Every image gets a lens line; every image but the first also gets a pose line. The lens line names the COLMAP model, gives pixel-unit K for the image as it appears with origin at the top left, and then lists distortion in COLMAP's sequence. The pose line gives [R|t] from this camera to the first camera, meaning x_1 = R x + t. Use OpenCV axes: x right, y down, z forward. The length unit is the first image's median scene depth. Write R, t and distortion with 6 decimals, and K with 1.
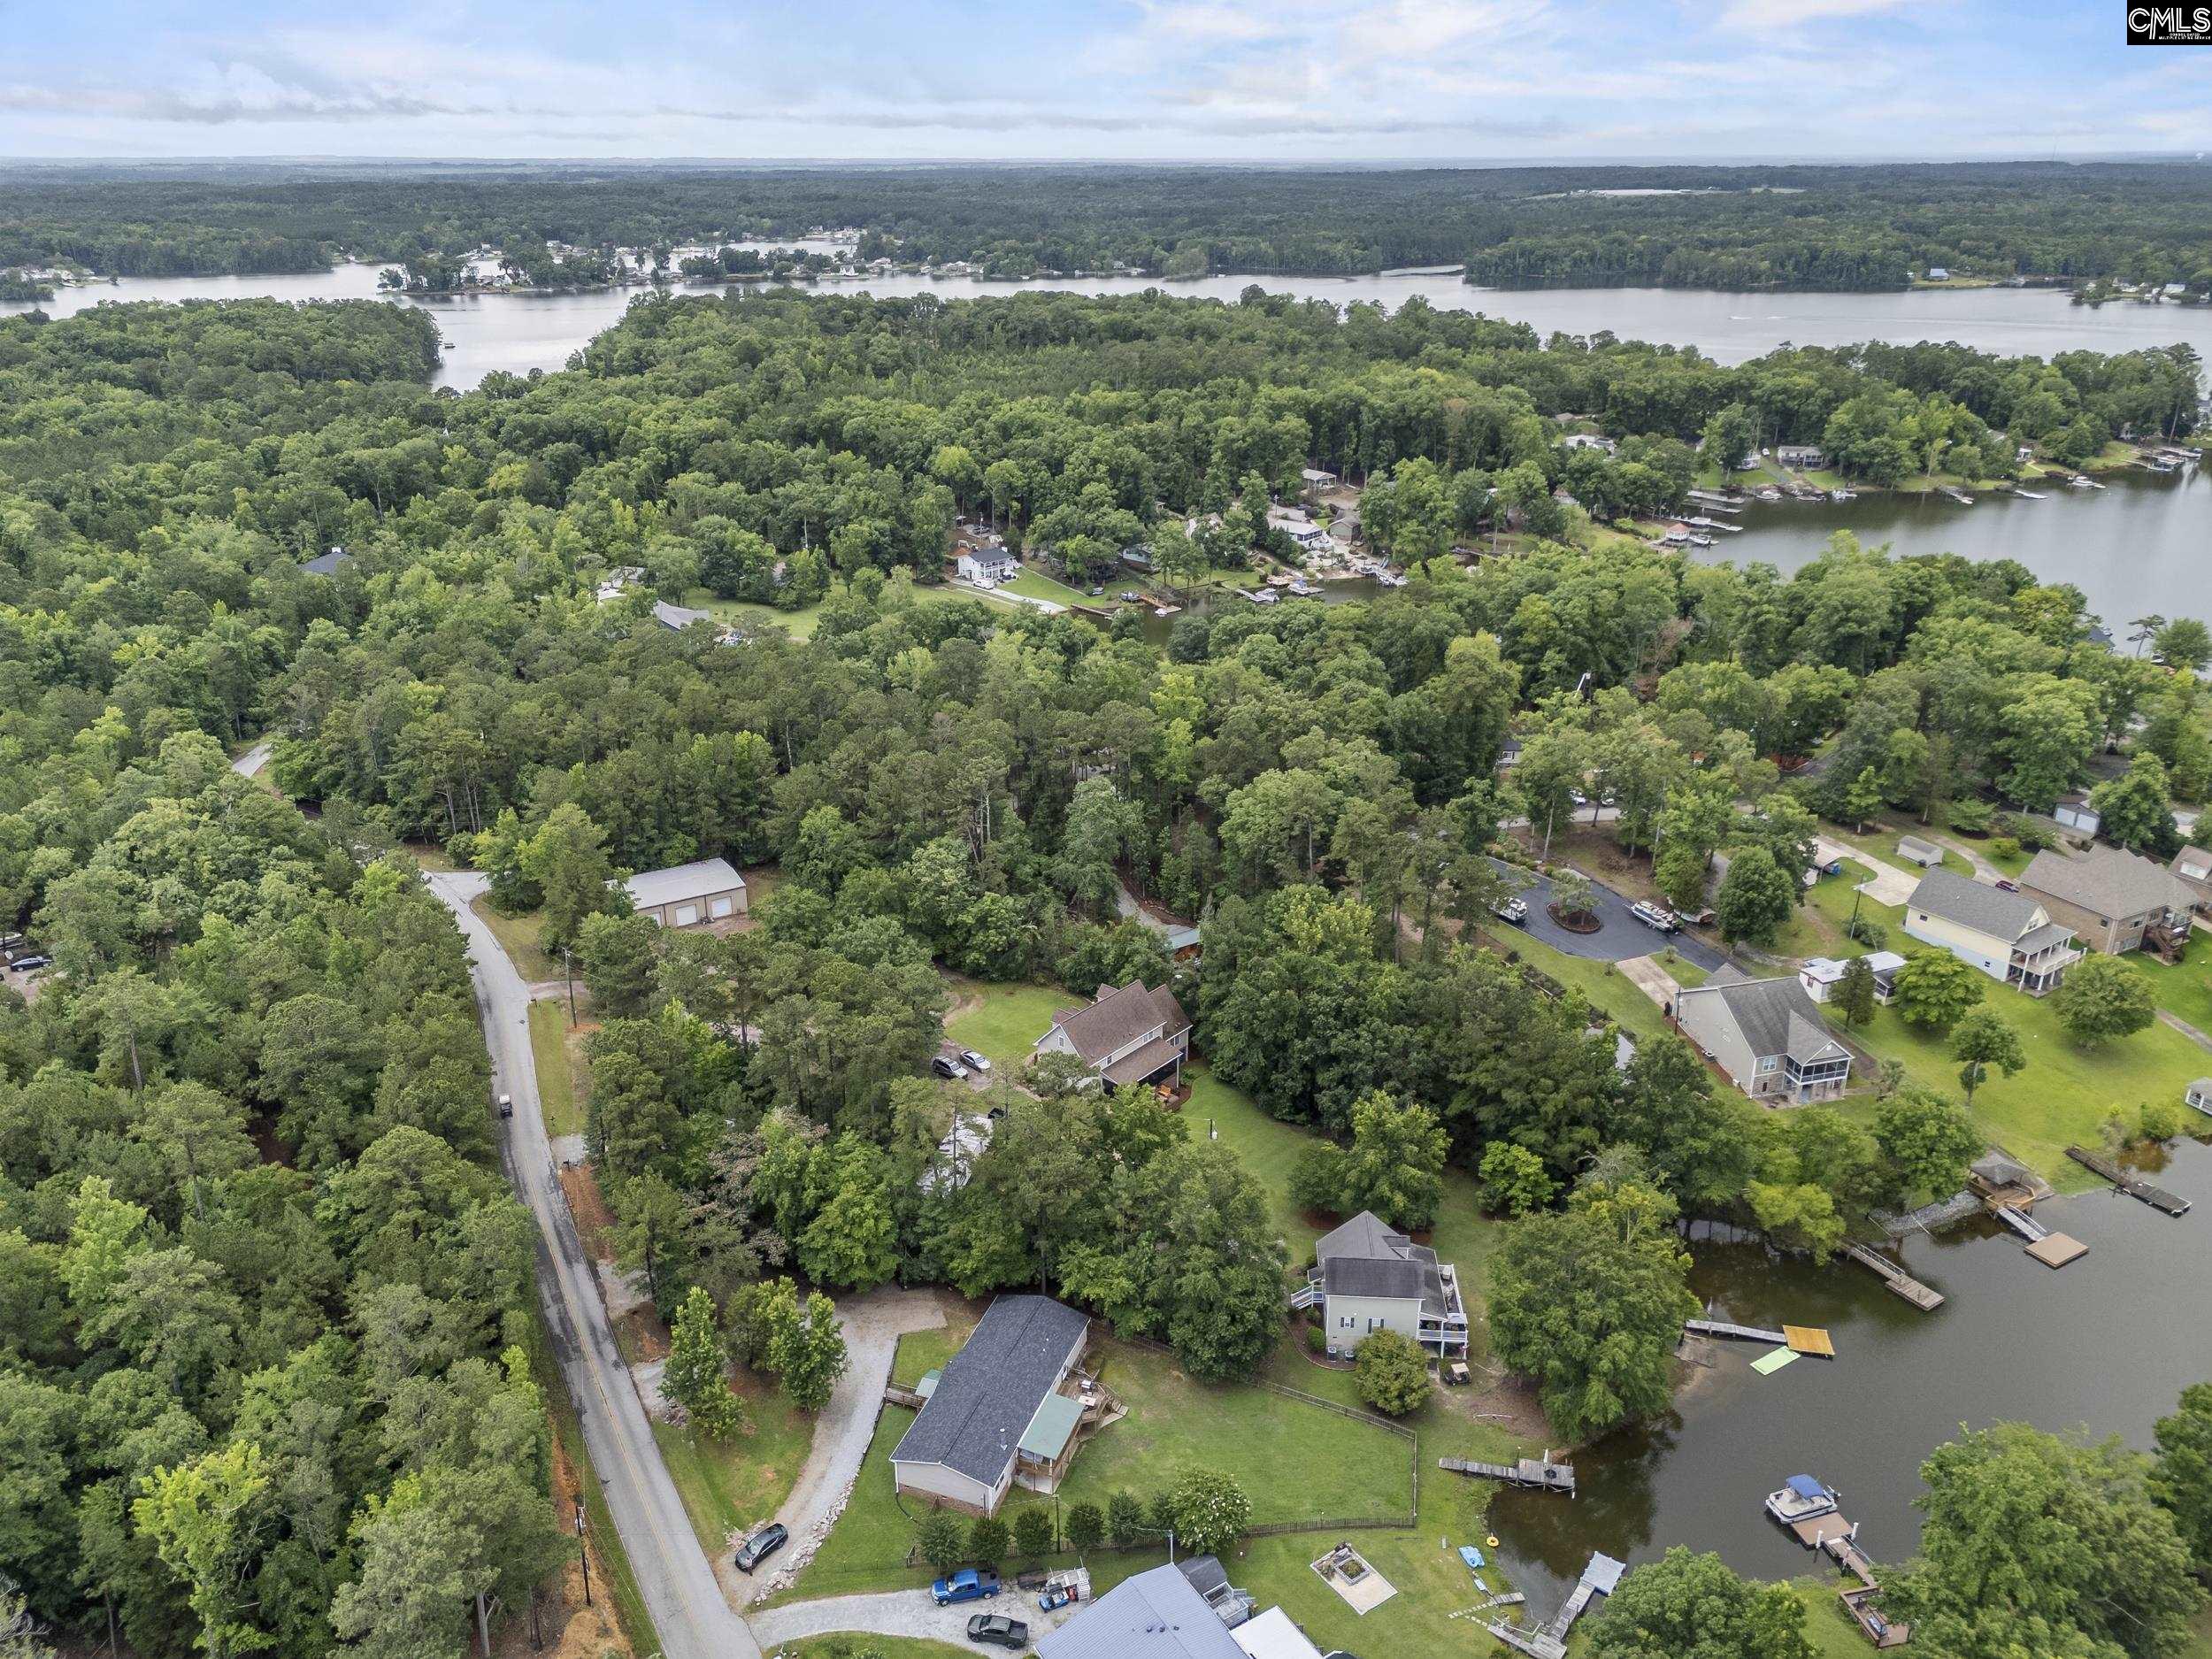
lens RADIAL K [[1618.7, 0, 1111.1], [0, 1618.7, 842.1], [0, 0, 1]] dist [0.072465, -0.065446]
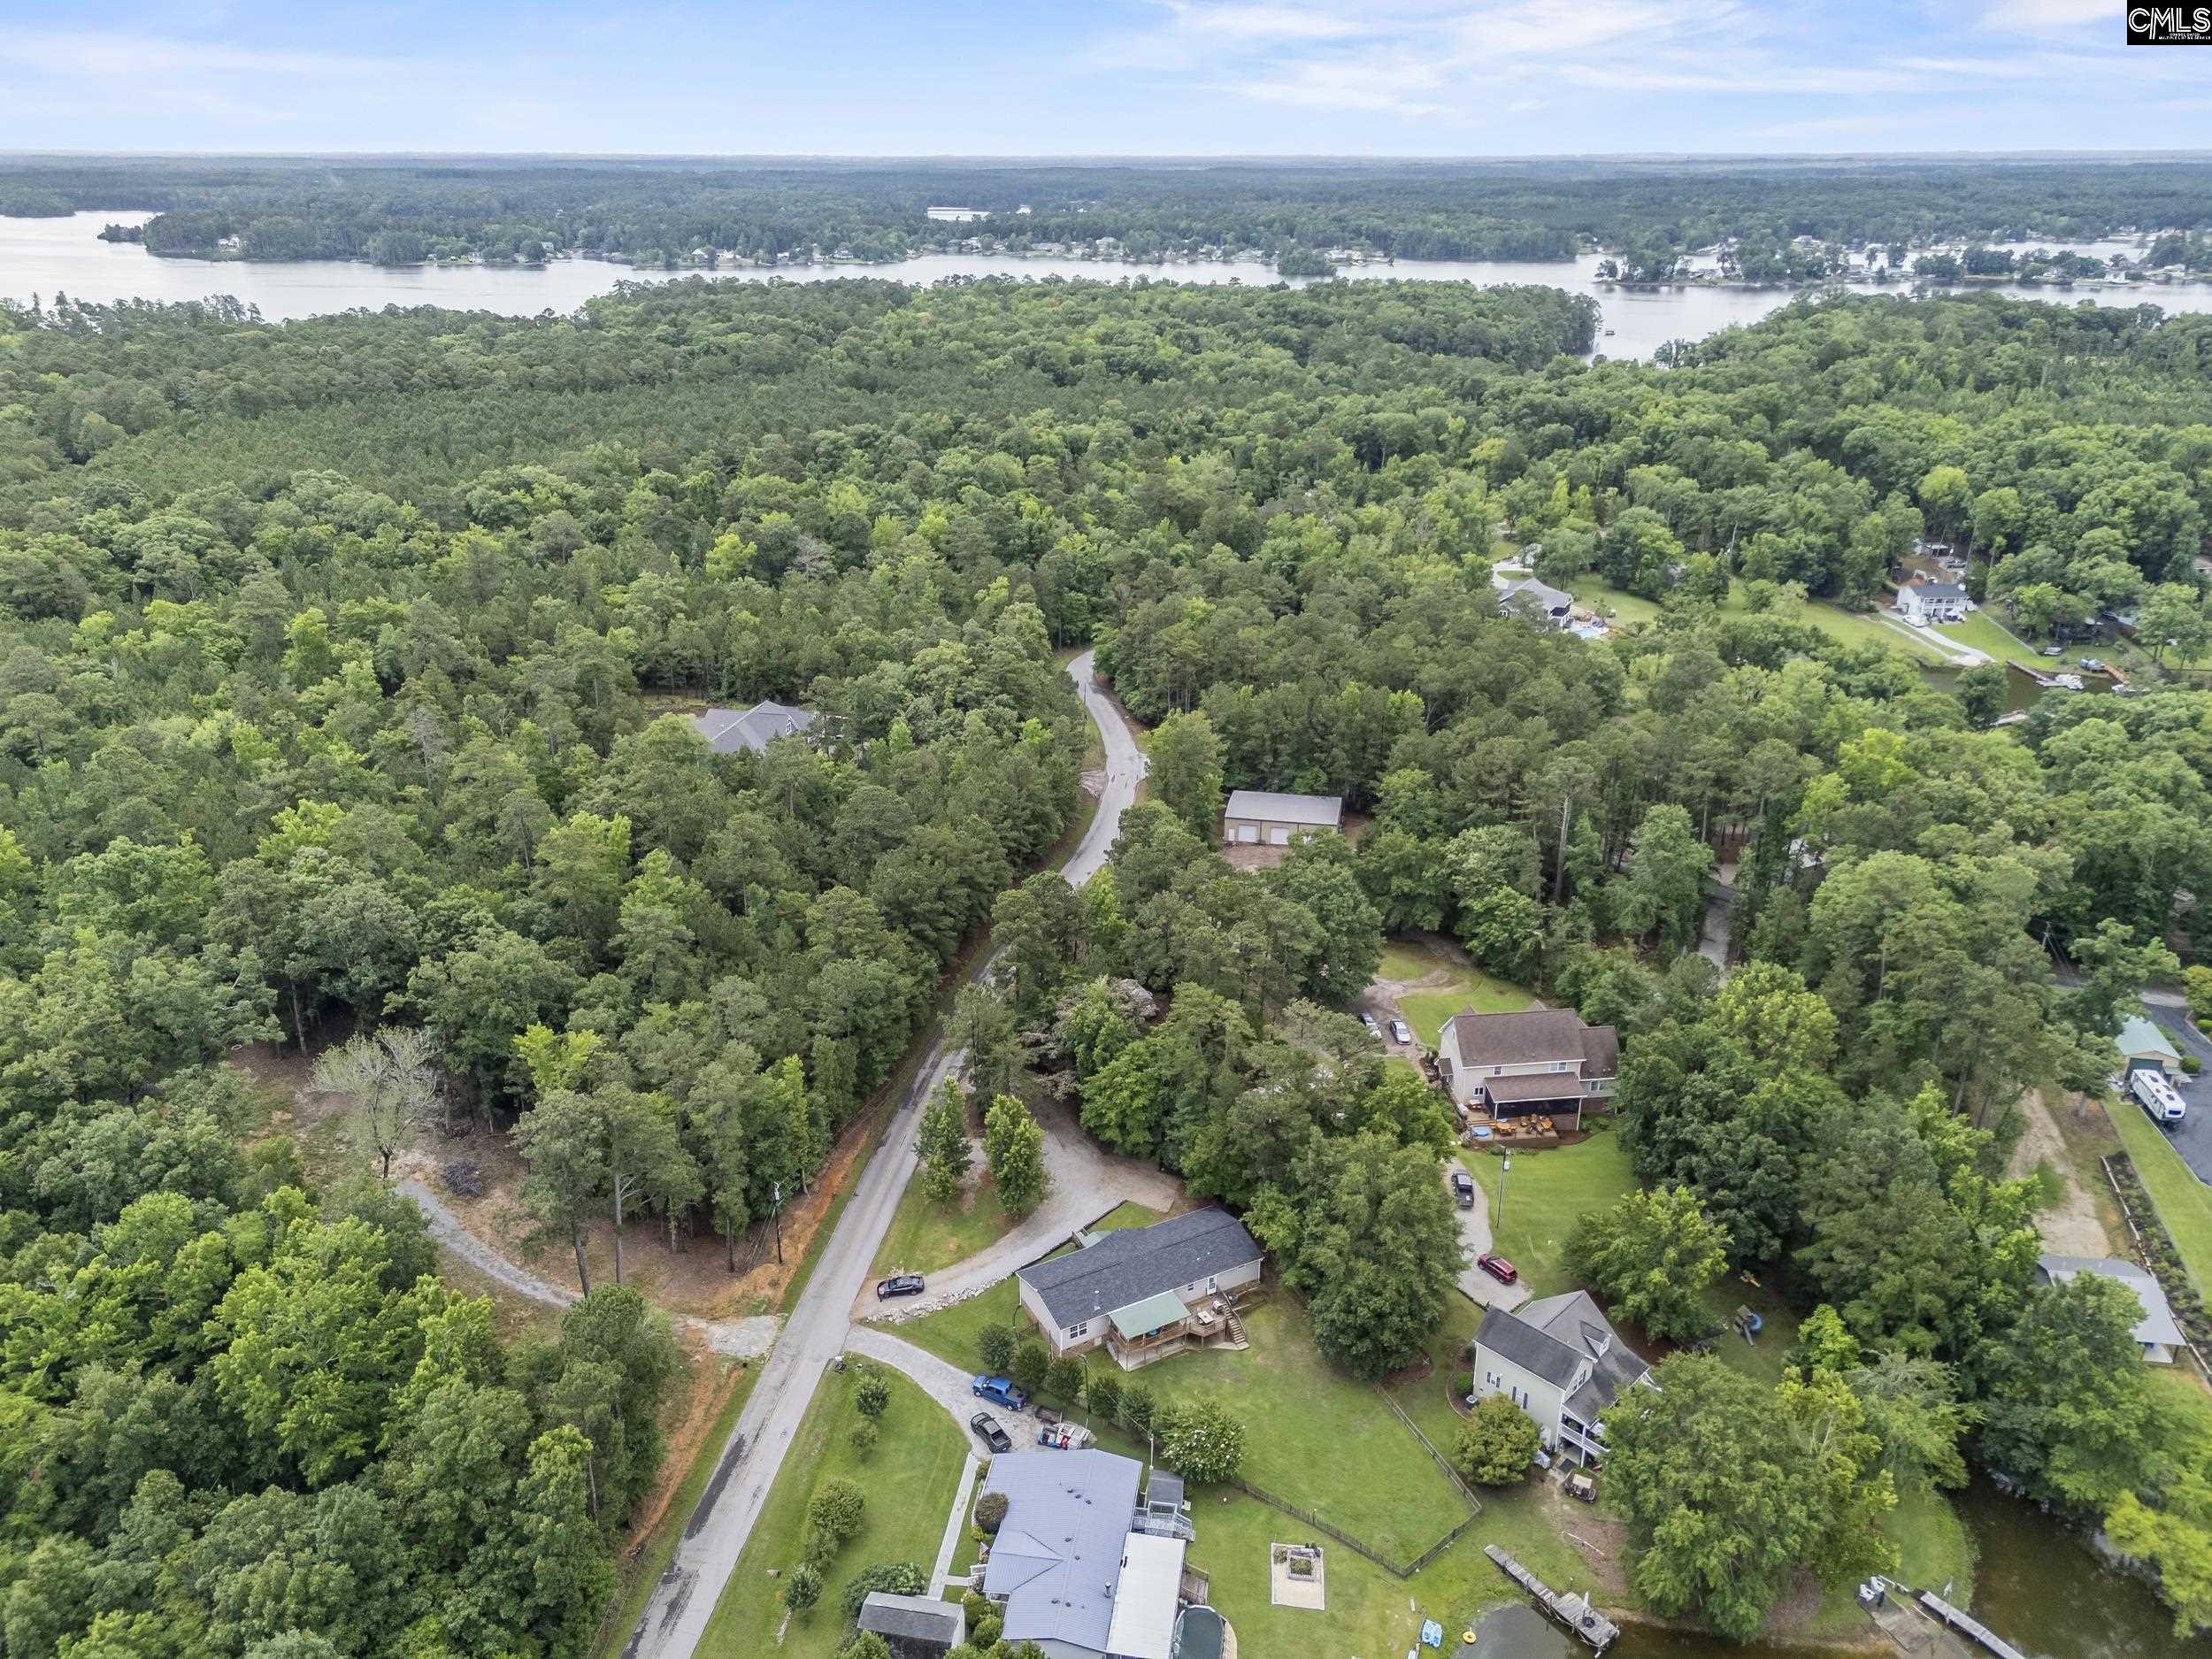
lens RADIAL K [[1618.7, 0, 1112.0], [0, 1618.7, 823.6], [0, 0, 1]] dist [0.072465, -0.065446]
pose [[0.752304, 0.253525, -0.608082, 0.319966], [-0.257923, 0.962657, 0.082261, -0.023926], [0.606230, 0.094953, 0.789601, 0.061670]]
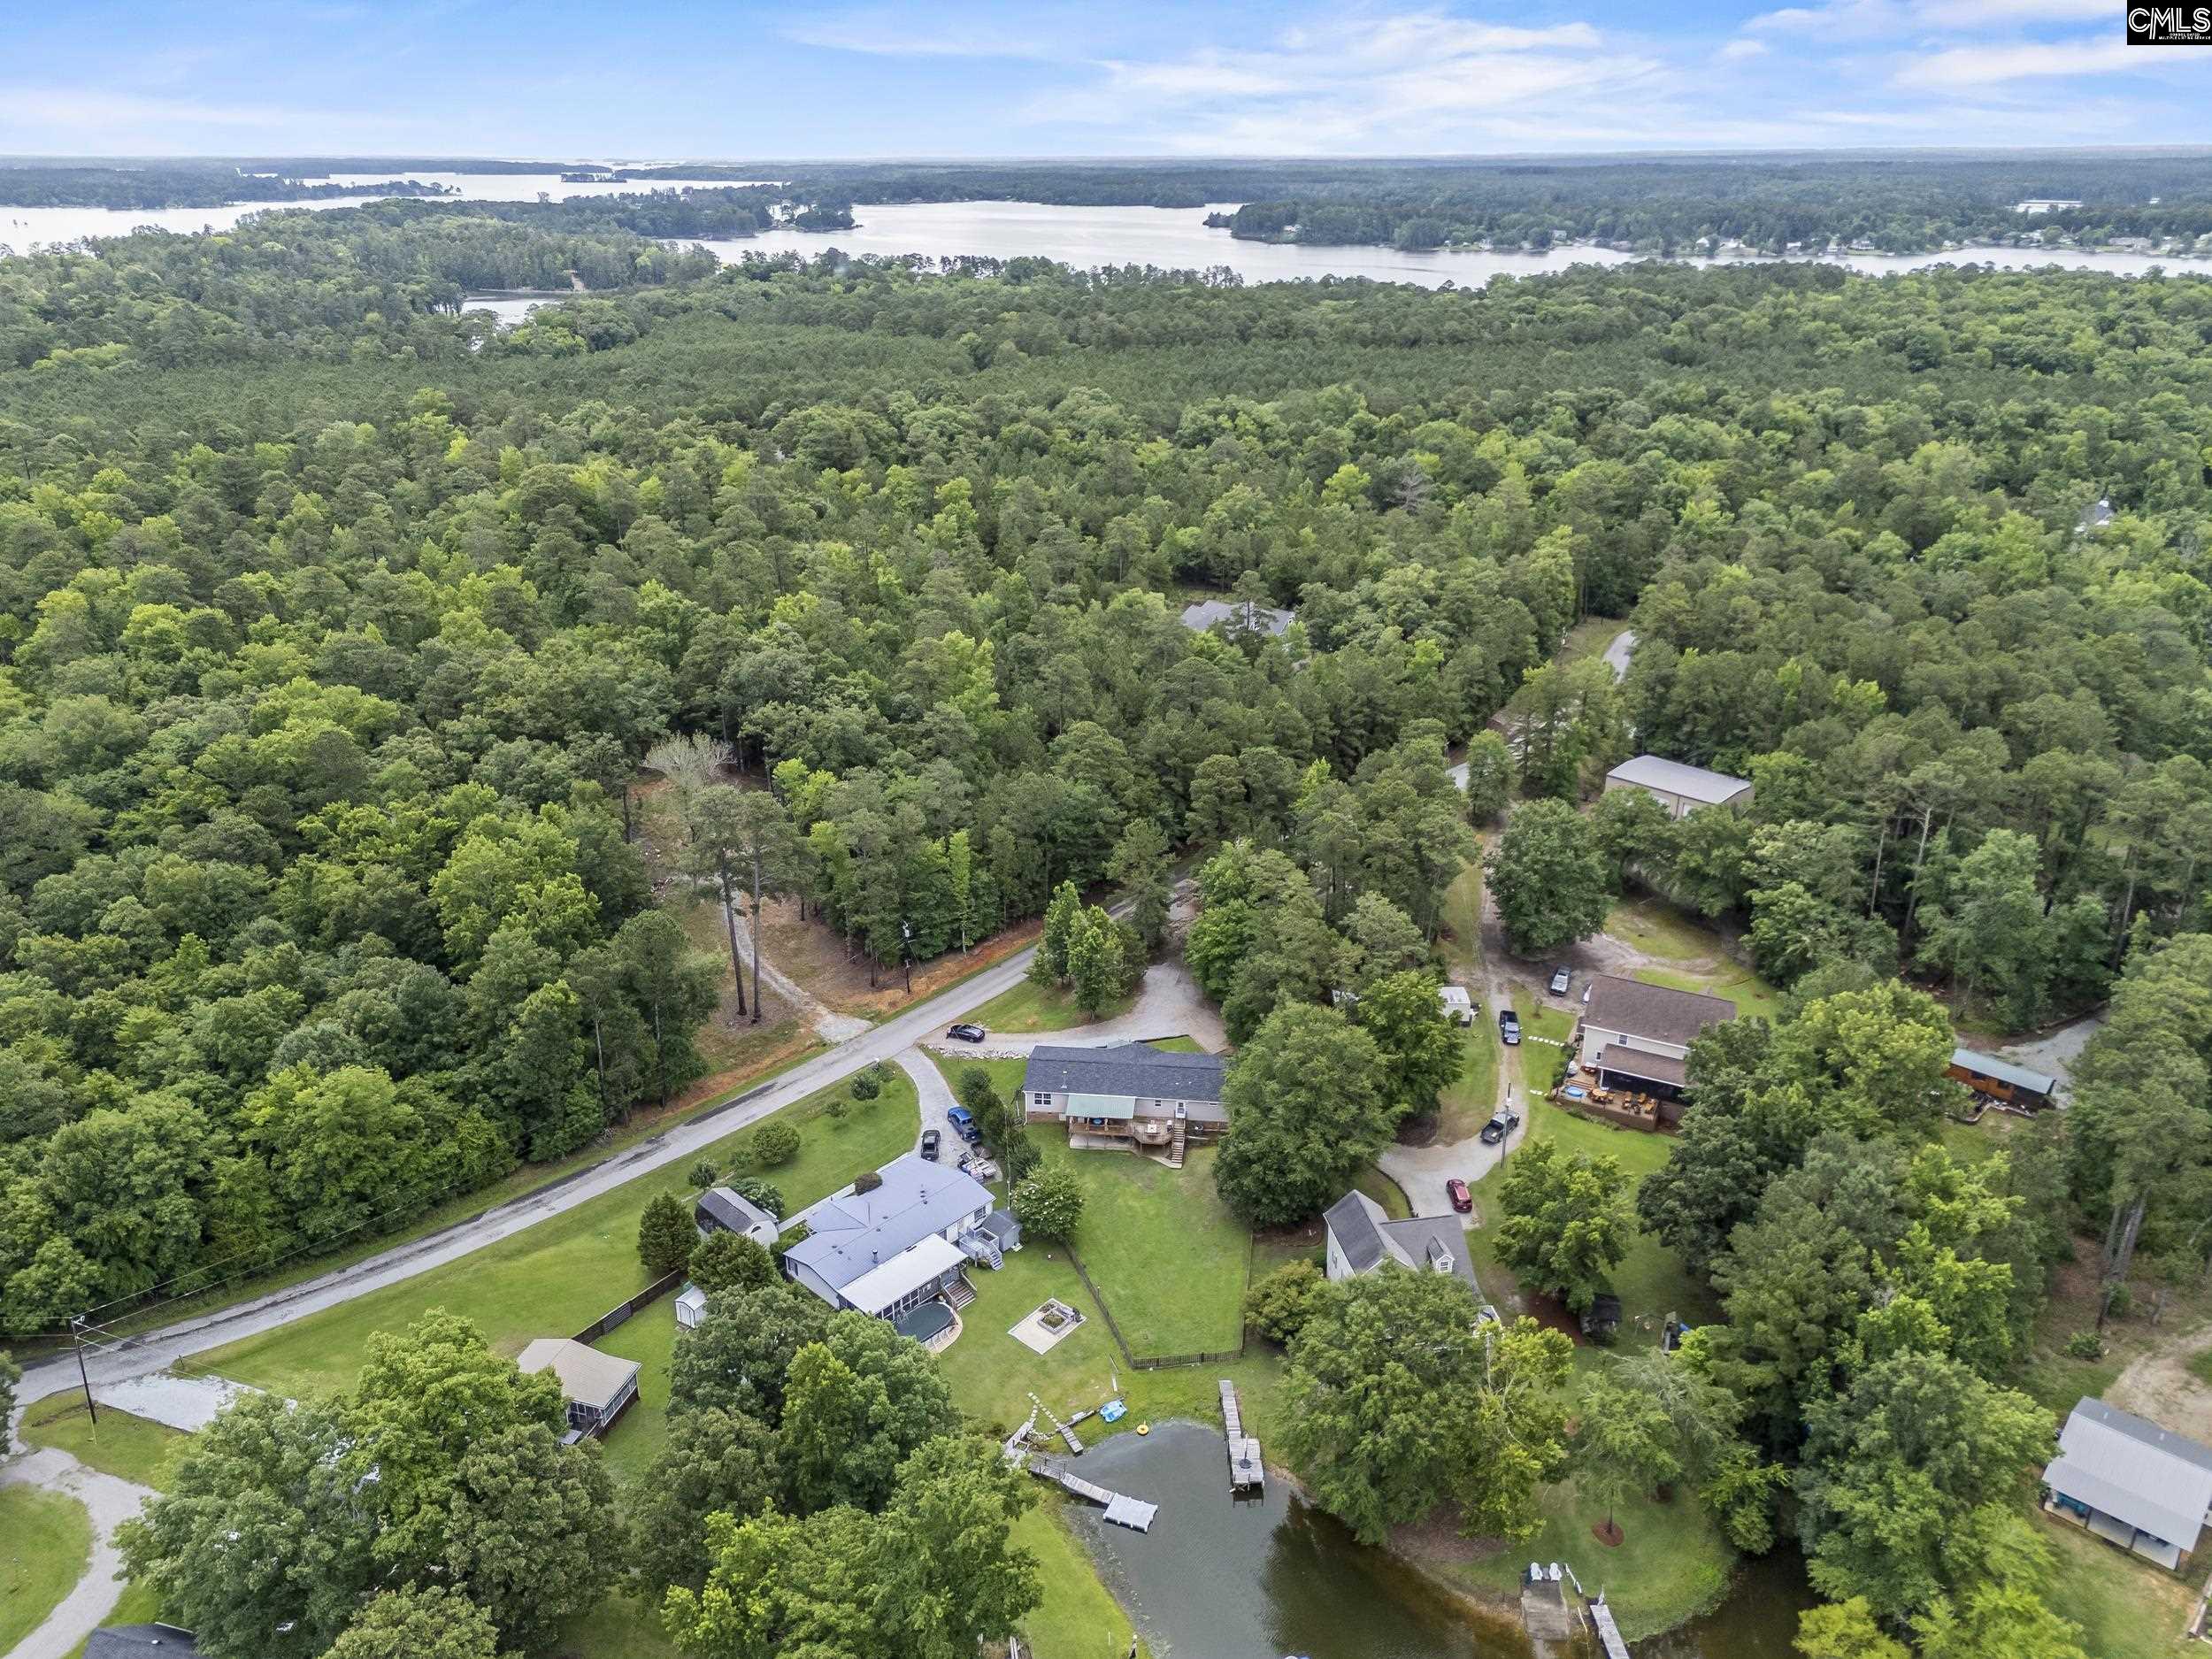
lens RADIAL K [[1618.7, 0, 1116.4], [0, 1618.7, 833.5], [0, 0, 1]] dist [0.072465, -0.065446]
pose [[0.242849, 0.375475, -0.894451, 0.586461], [-0.374514, 0.886856, 0.270604, -0.089655], [0.894854, 0.269269, 0.355992, 0.328312]]
